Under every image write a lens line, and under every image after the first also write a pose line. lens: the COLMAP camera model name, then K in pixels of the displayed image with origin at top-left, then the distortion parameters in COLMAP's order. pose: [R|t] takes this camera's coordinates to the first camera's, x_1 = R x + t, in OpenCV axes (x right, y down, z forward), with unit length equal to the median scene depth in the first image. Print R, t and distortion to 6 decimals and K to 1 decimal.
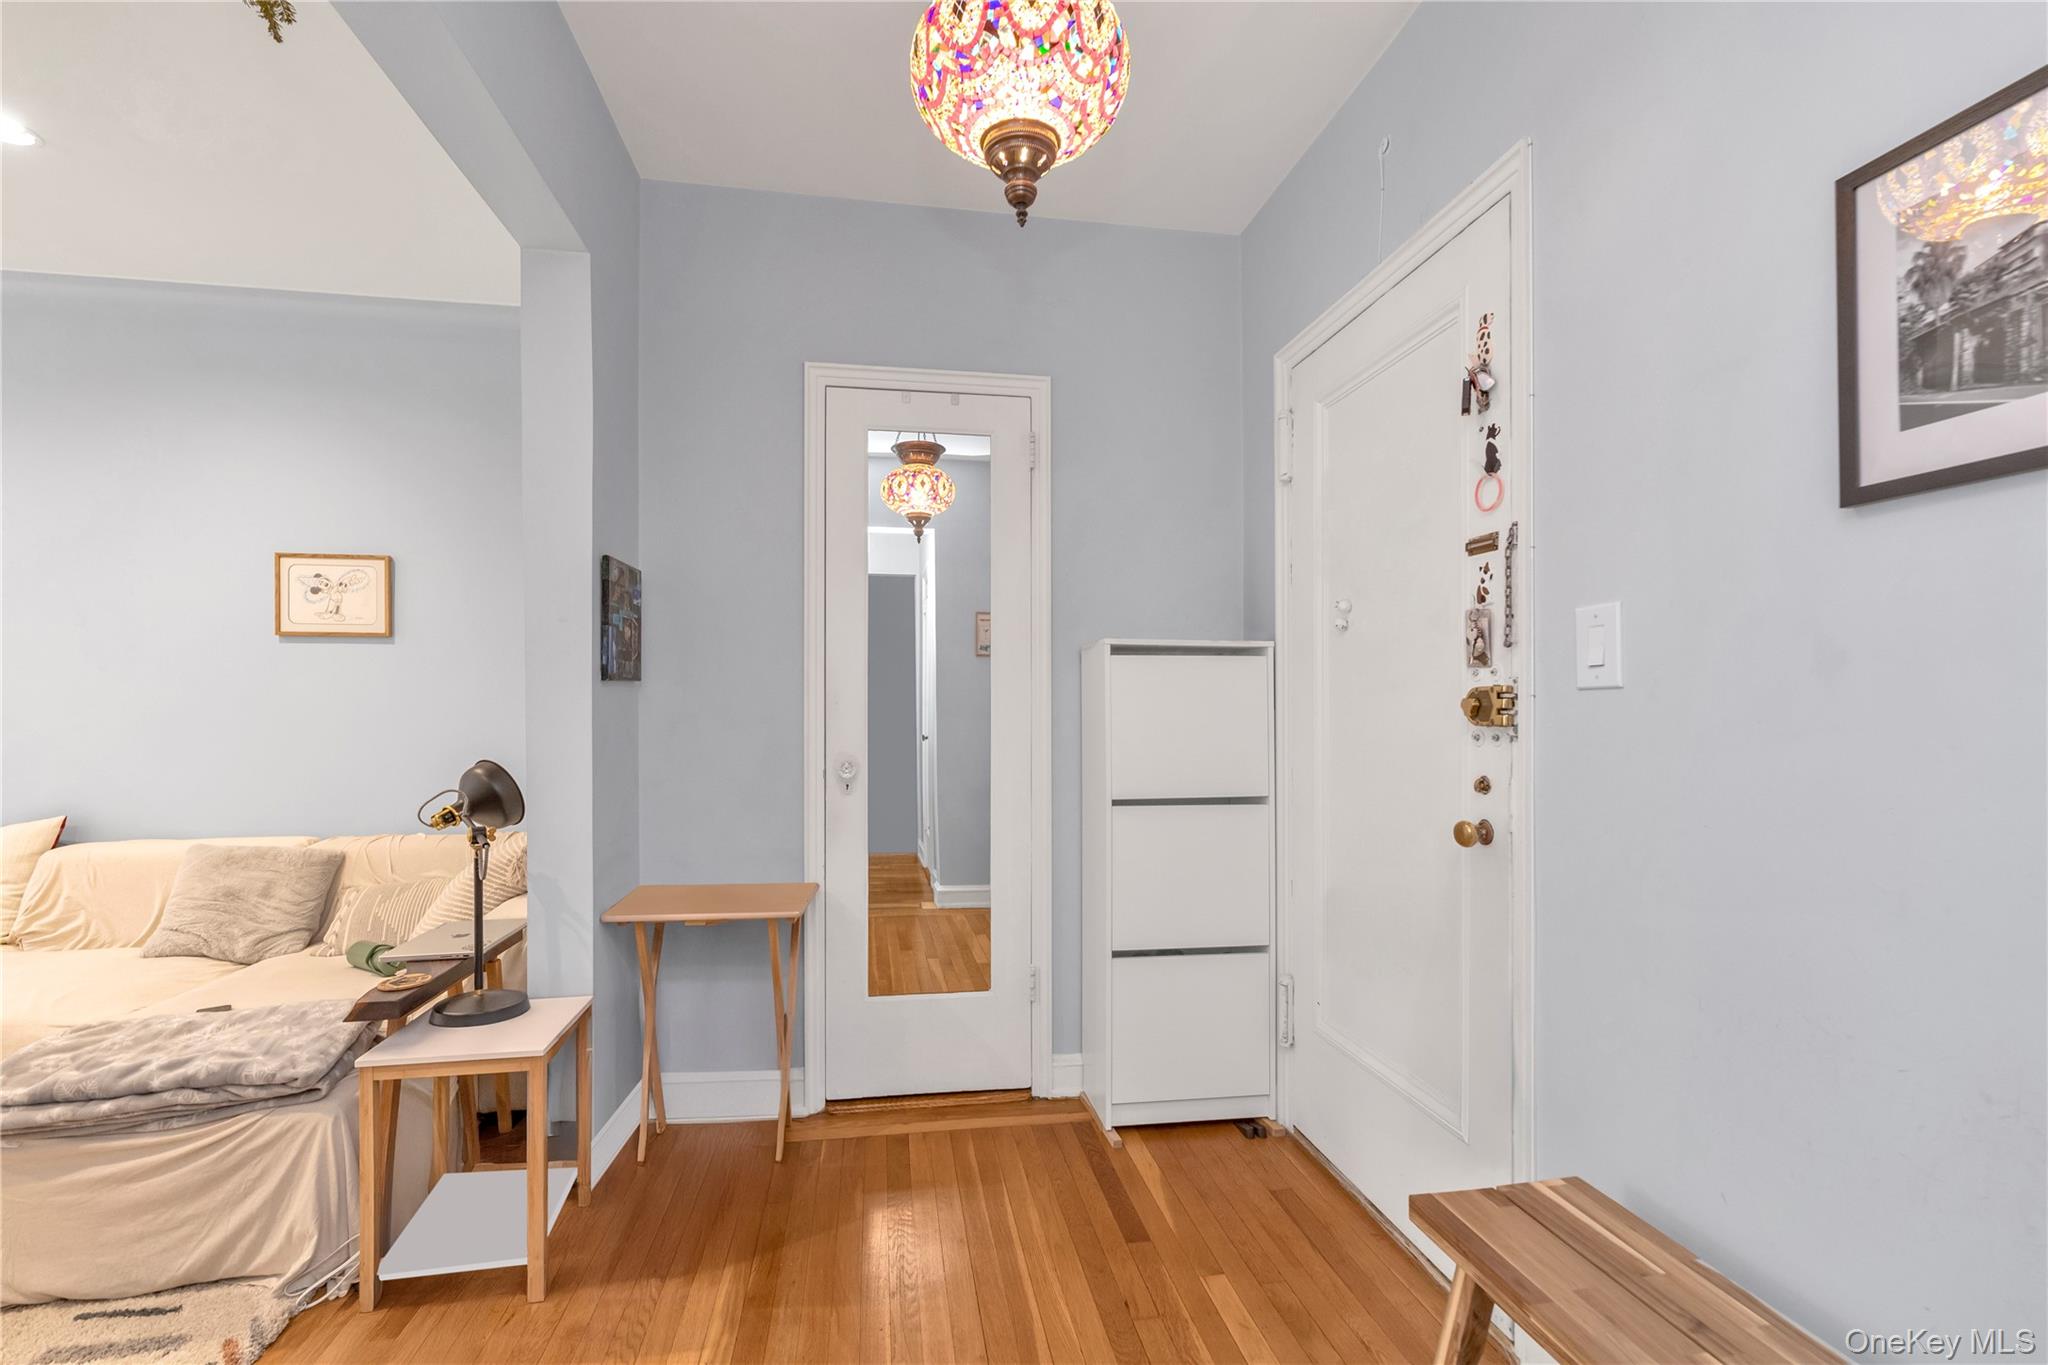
lens RADIAL K [[910.2, 0, 1013.0], [0, 910.2, 693.7], [0, 0, 1]] dist [0.005380, -0.000978]
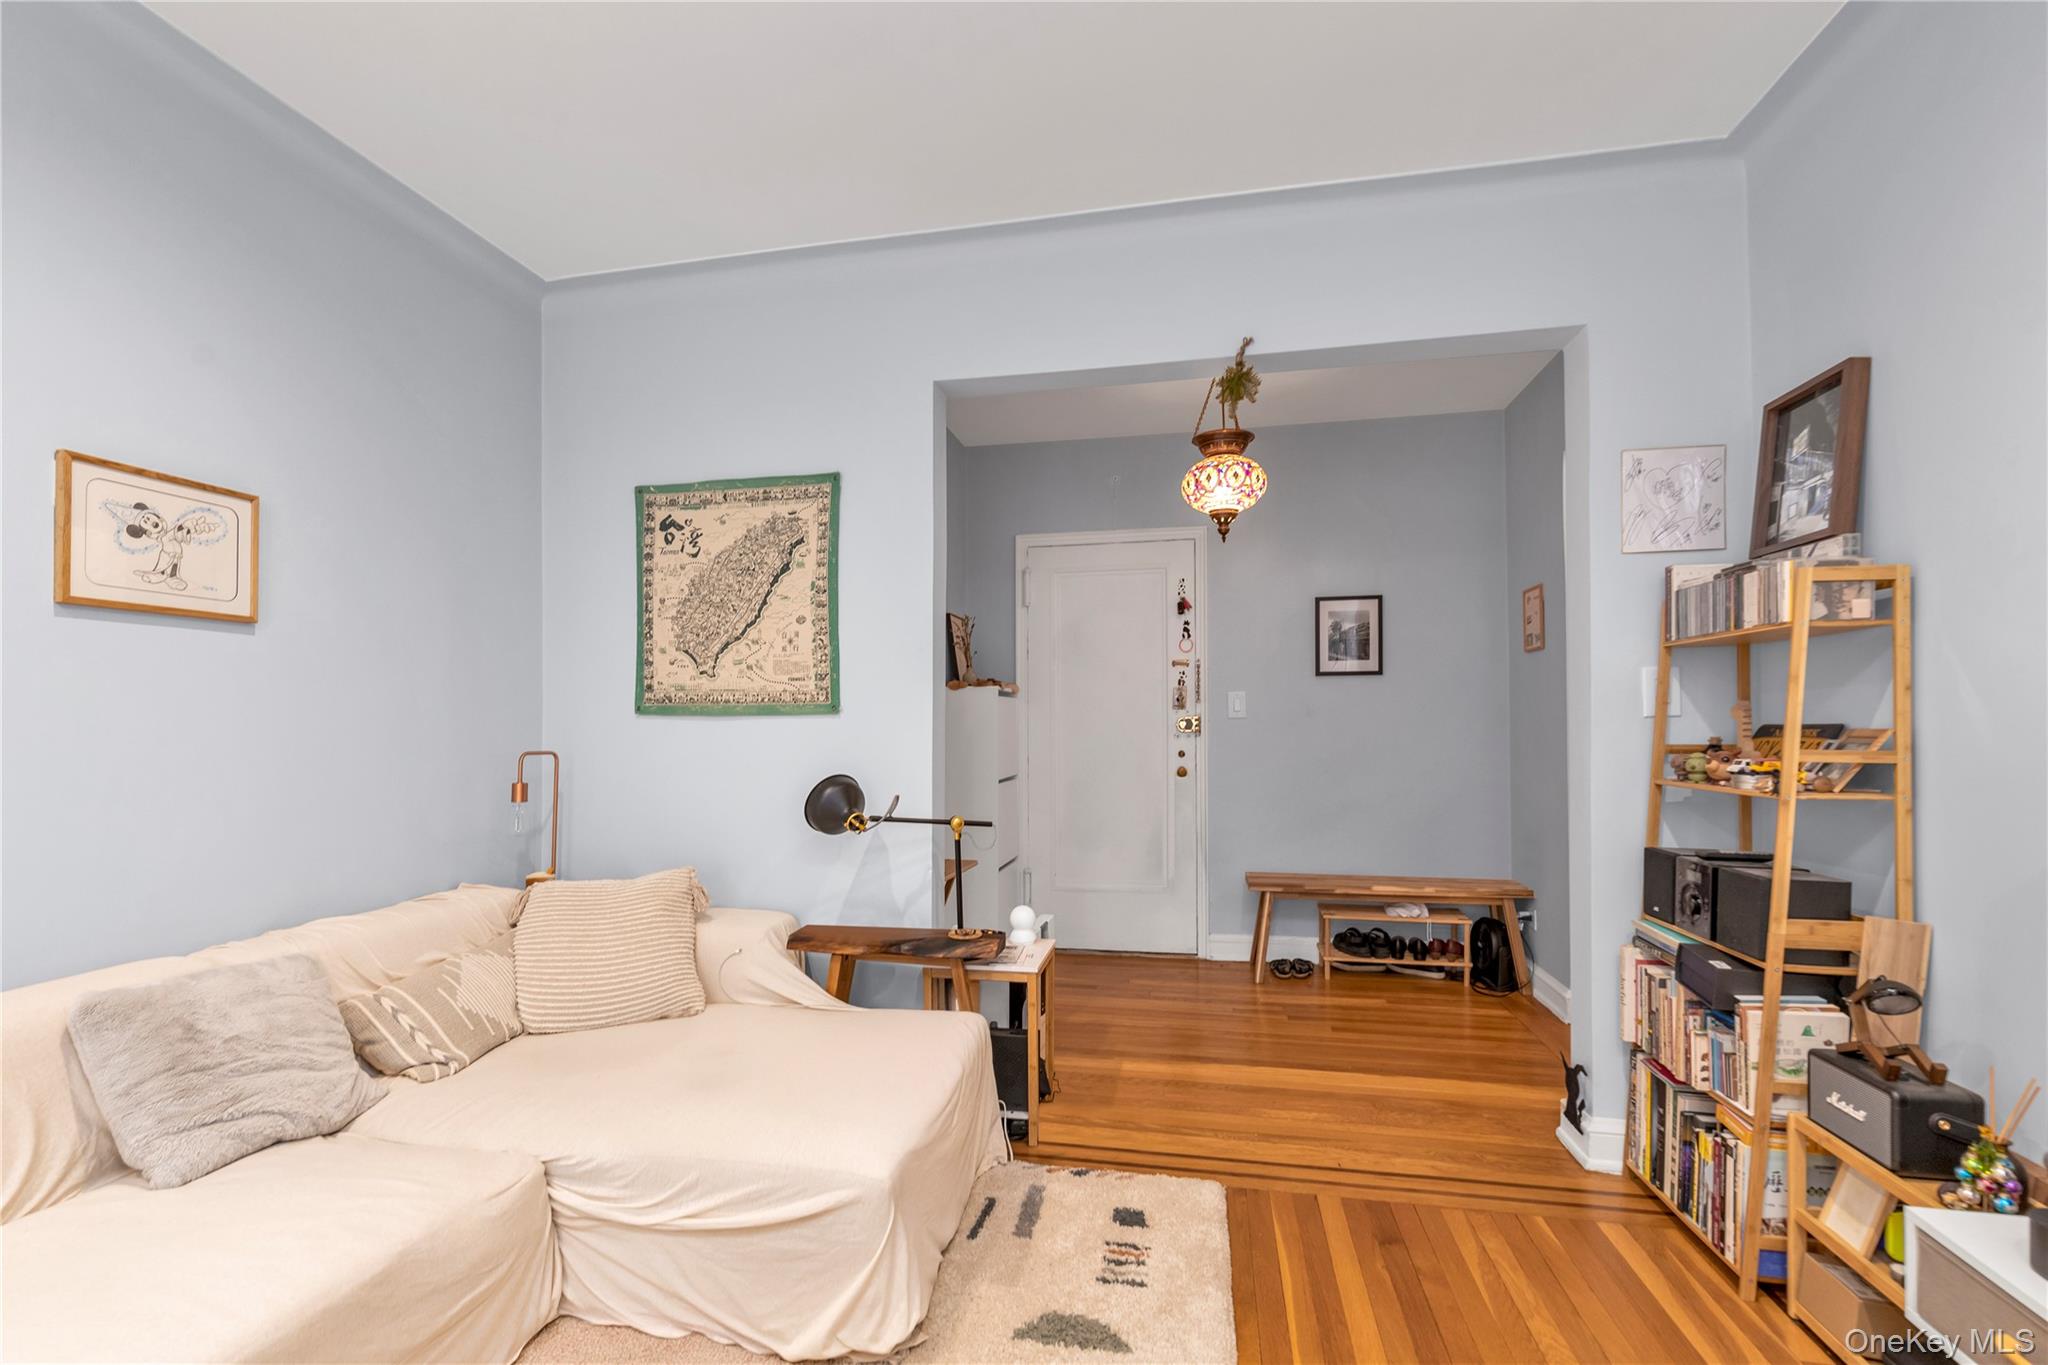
lens RADIAL K [[910.2, 0, 1026.5], [0, 910.2, 701.0], [0, 0, 1]] dist [0.005380, -0.000978]
pose [[0.333693, 0.019209, 0.942486, -1.245377], [-0.010115, 0.999808, -0.016796, -0.002777], [-0.942627, -0.003929, 0.333823, 0.311819]]
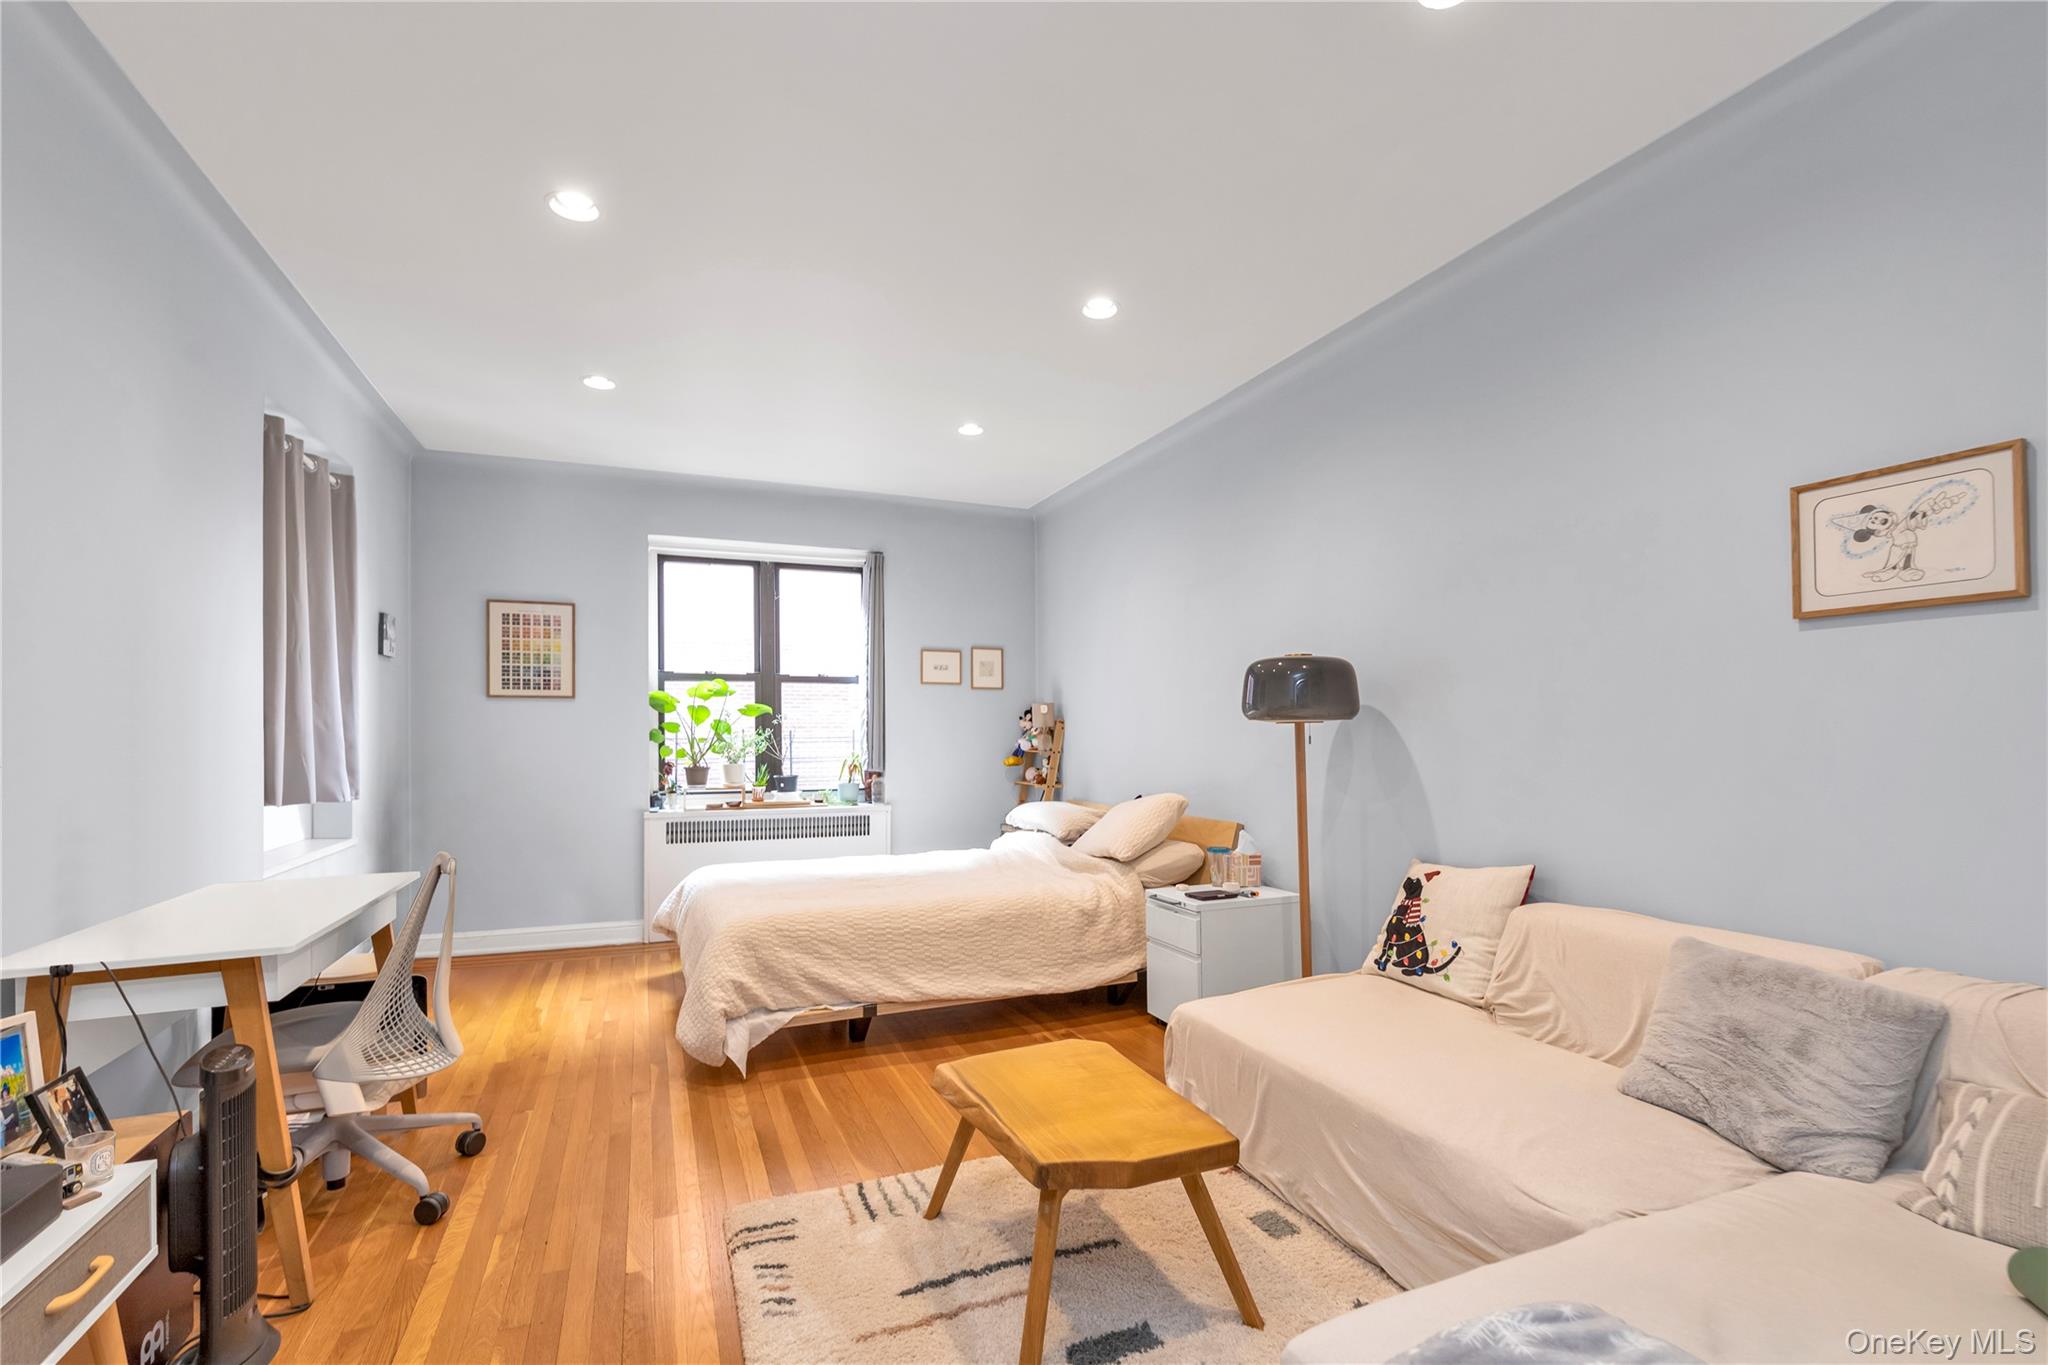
lens RADIAL K [[910.2, 0, 1023.1], [0, 910.2, 726.5], [0, 0, 1]] dist [0.005380, -0.000978]
pose [[0.241461, -0.010183, -0.970357, -0.363339], [0.012049, 0.999899, -0.007495, 0.008683], [0.970336, -0.009882, 0.241559, 0.371271]]
